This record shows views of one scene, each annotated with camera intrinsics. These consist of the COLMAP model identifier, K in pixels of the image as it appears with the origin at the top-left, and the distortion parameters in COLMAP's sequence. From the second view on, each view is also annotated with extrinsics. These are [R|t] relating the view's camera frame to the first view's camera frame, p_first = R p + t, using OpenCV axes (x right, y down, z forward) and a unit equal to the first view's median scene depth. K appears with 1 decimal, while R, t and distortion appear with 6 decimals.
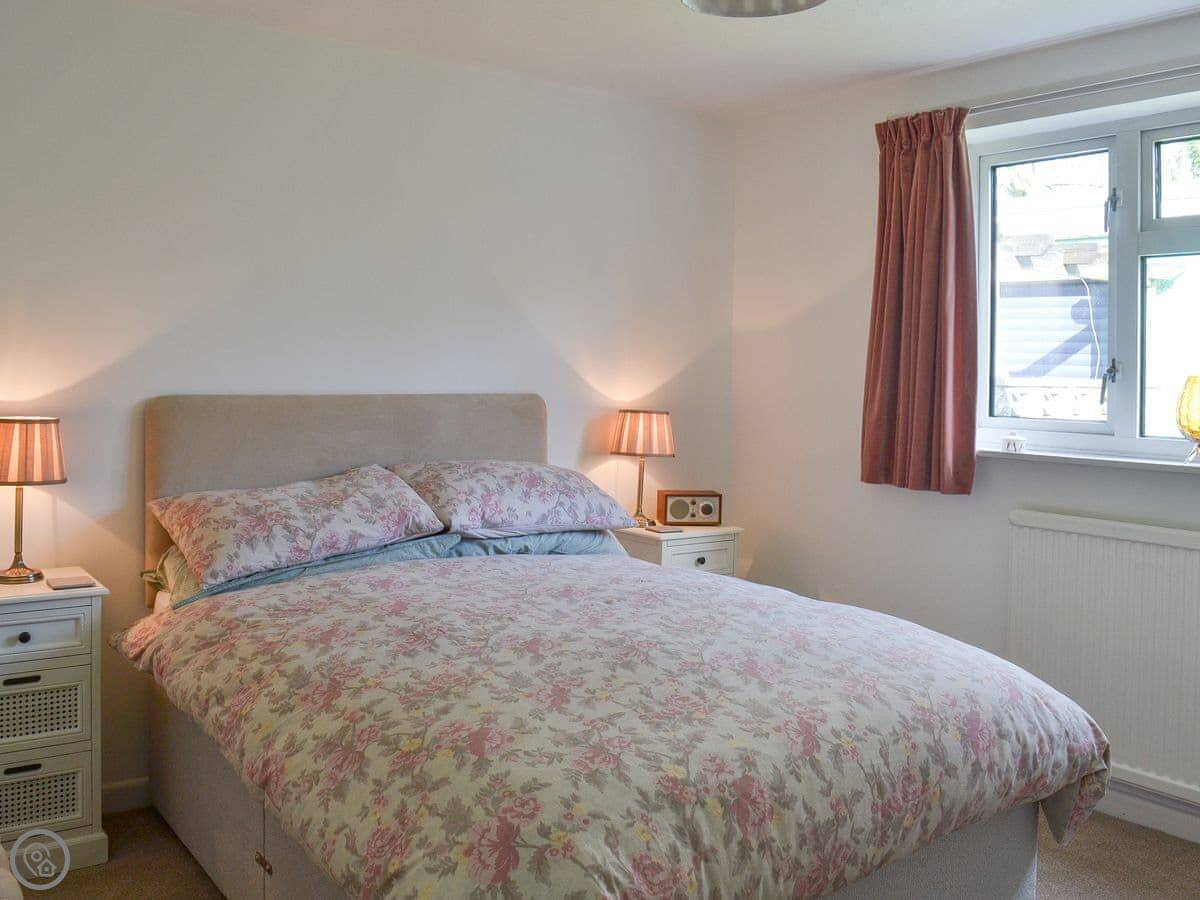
lens RADIAL K [[1118.3, 0, 594.9], [0, 1118.3, 423.4], [0, 0, 1]] dist [-0.080339, 0.022112]
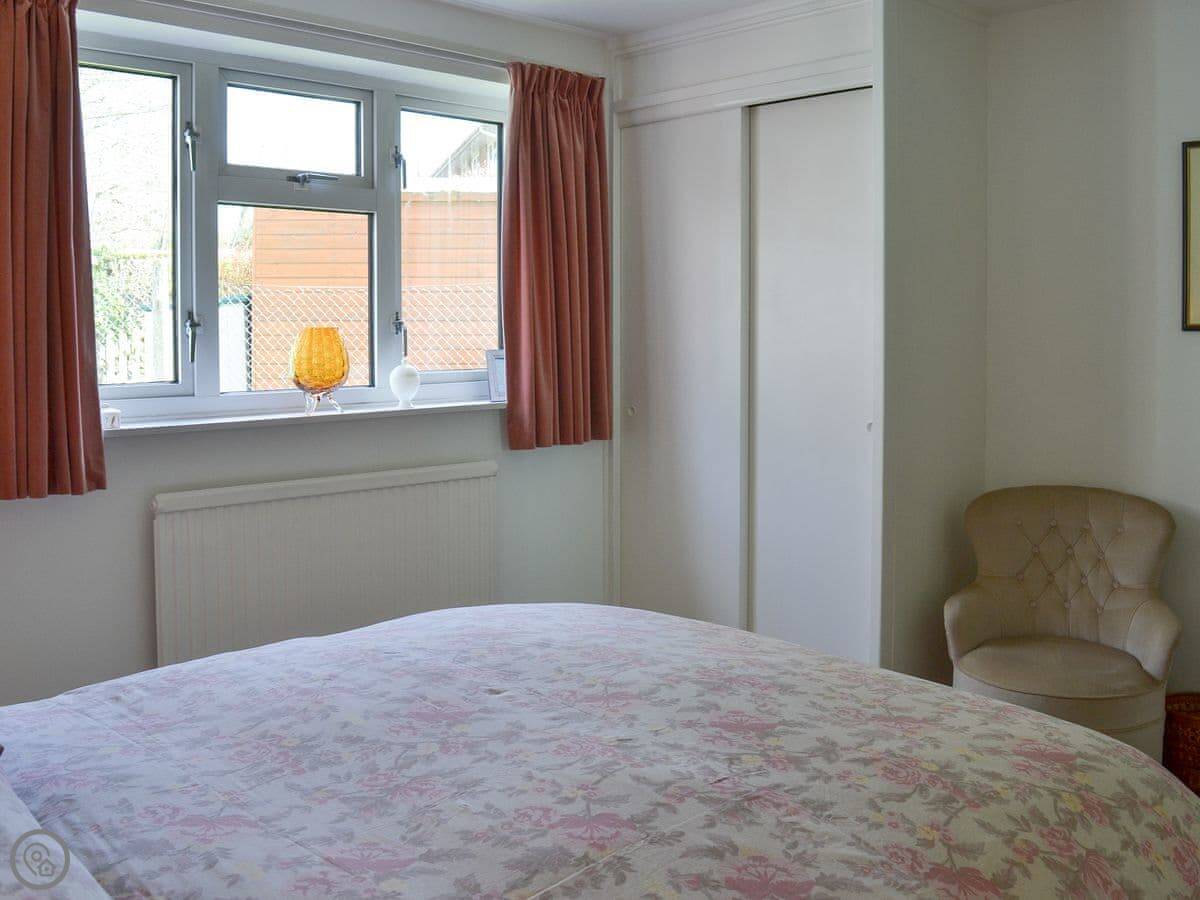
lens RADIAL K [[1118.3, 0, 594.9], [0, 1118.3, 423.4], [0, 0, 1]] dist [-0.080339, 0.022112]
pose [[-0.133244, -0.104201, 0.985590, -0.849713], [0.050358, 0.992461, 0.111735, -0.091467], [-0.989803, 0.064521, -0.126992, 1.376238]]
